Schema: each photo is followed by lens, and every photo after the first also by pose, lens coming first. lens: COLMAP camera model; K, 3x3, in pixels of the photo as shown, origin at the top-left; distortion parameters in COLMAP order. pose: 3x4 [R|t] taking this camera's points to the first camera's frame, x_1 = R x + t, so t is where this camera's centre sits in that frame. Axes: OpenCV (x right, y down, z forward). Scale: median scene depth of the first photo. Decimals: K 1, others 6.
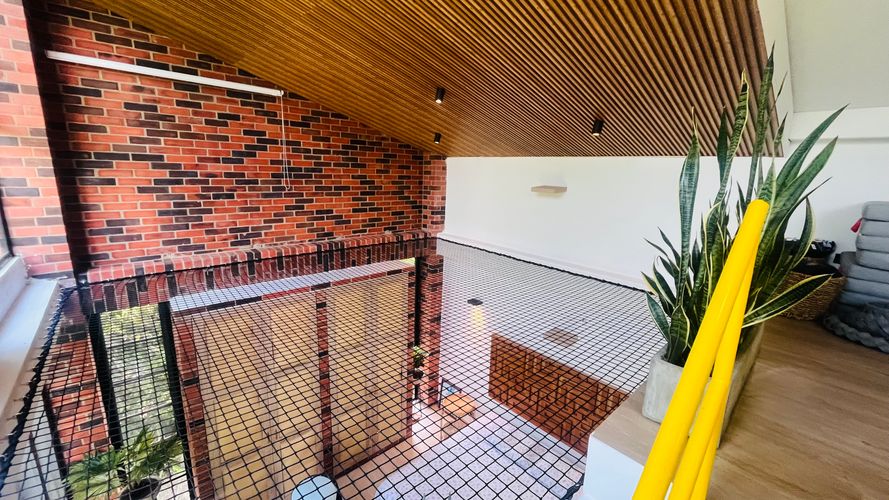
lens RADIAL K [[360.1, 0, 444.8], [0, 360.1, 248.8], [0, 0, 1]] dist [0.000687, -0.000723]
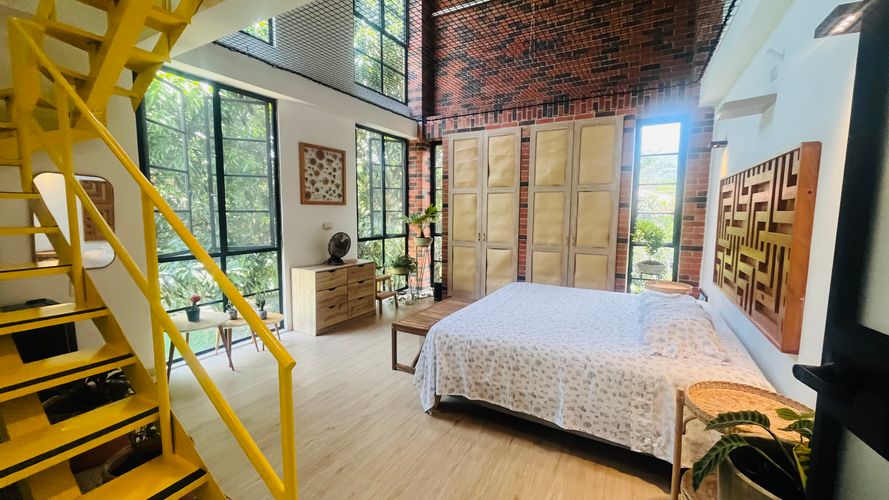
lens RADIAL K [[360.1, 0, 443.9], [0, 360.1, 245.6], [0, 0, 1]] dist [0.000687, -0.000723]
pose [[0.321093, 0.060473, -0.945115, 0.612572], [-0.202482, 0.979267, -0.006133, 0.472660], [0.925149, 0.193338, 0.326680, 0.348326]]
